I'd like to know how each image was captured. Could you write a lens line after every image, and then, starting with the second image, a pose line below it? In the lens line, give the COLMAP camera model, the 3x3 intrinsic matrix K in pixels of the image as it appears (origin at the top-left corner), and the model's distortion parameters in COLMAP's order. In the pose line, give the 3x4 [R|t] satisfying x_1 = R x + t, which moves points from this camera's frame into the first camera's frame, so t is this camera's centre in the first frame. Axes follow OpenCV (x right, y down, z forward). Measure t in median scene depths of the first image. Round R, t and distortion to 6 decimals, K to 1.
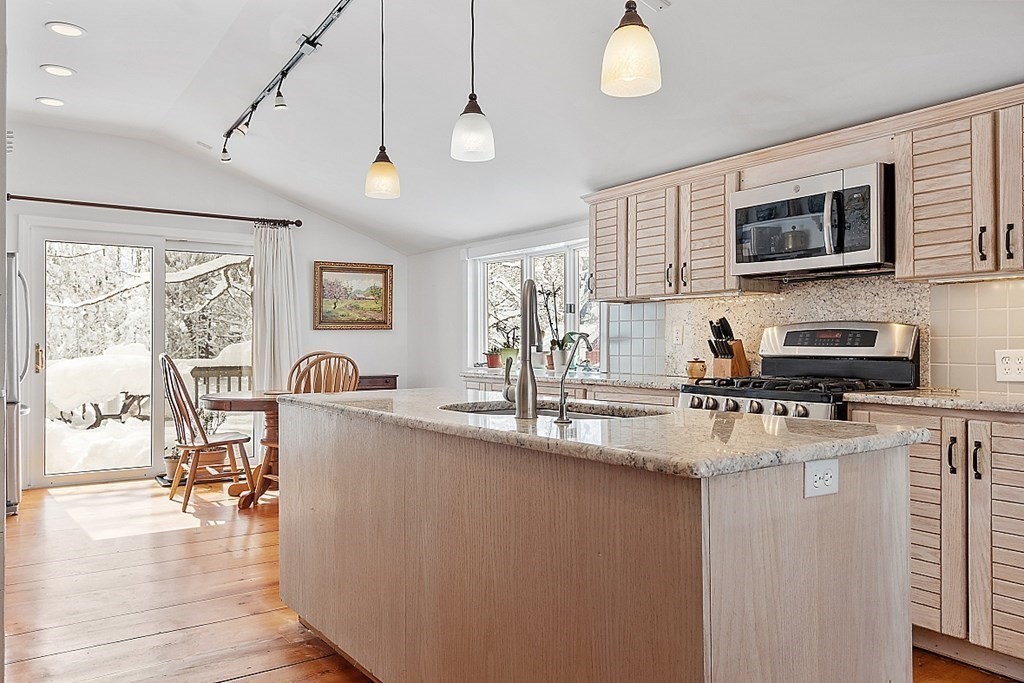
lens RADIAL K [[761.7, 0, 512.0], [0, 761.7, 341.5], [0, 0, 1]] dist [-0.000312, 0.000856]
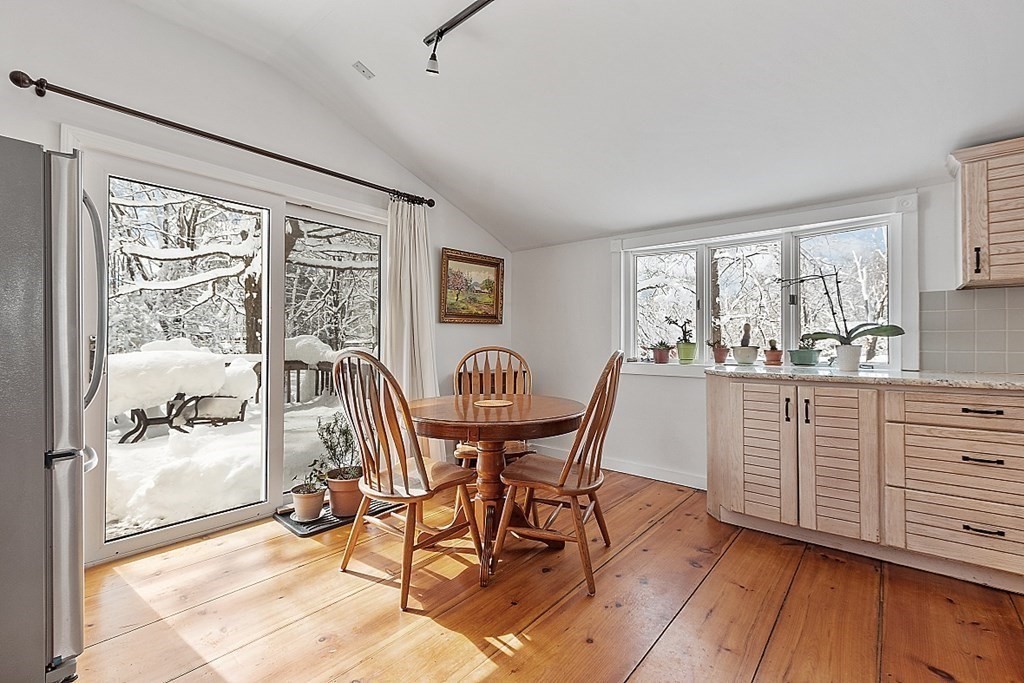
lens RADIAL K [[443.6, 0, 512.0], [0, 443.6, 341.5], [0, 0, 1]] dist [-0.008178, 0.000437]
pose [[0.959232, -0.003663, 0.282596, -0.350855], [0.001591, 0.999970, 0.007562, 0.003479], [-0.282615, -0.006804, 0.959209, 0.494836]]
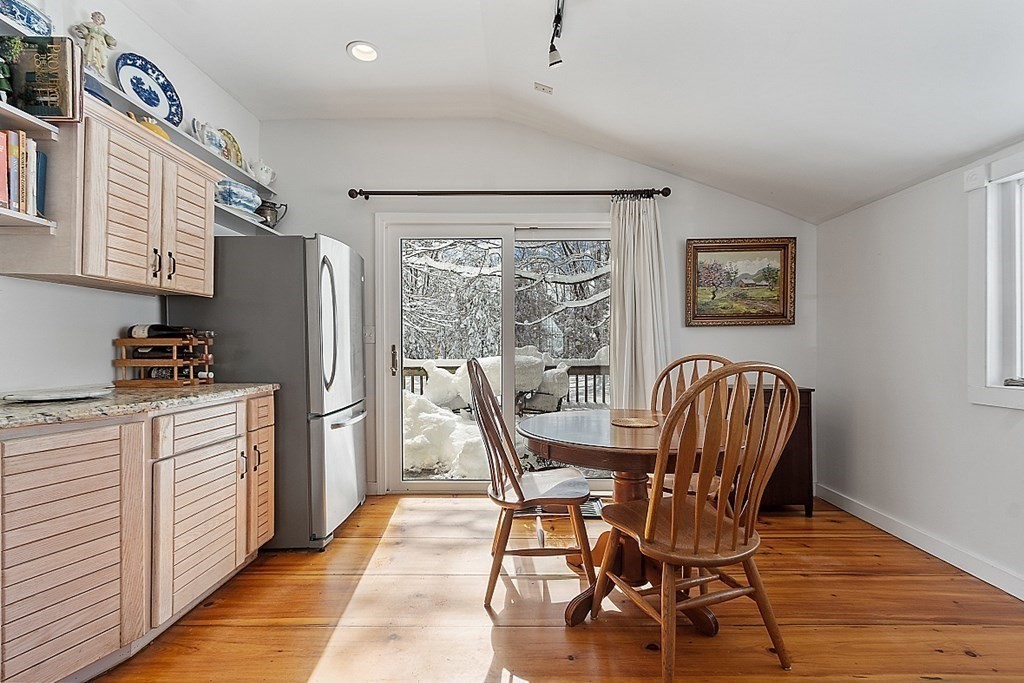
lens RADIAL K [[445.5, 0, 514.4], [0, 445.5, 350.7], [0, 0, 1]] dist [0.001731, 0.000355]
pose [[0.826735, 0.000140, -0.562592, -0.156841], [0.006435, 0.999932, 0.009705, 0.004101], [0.562555, -0.011644, 0.826678, 0.550455]]
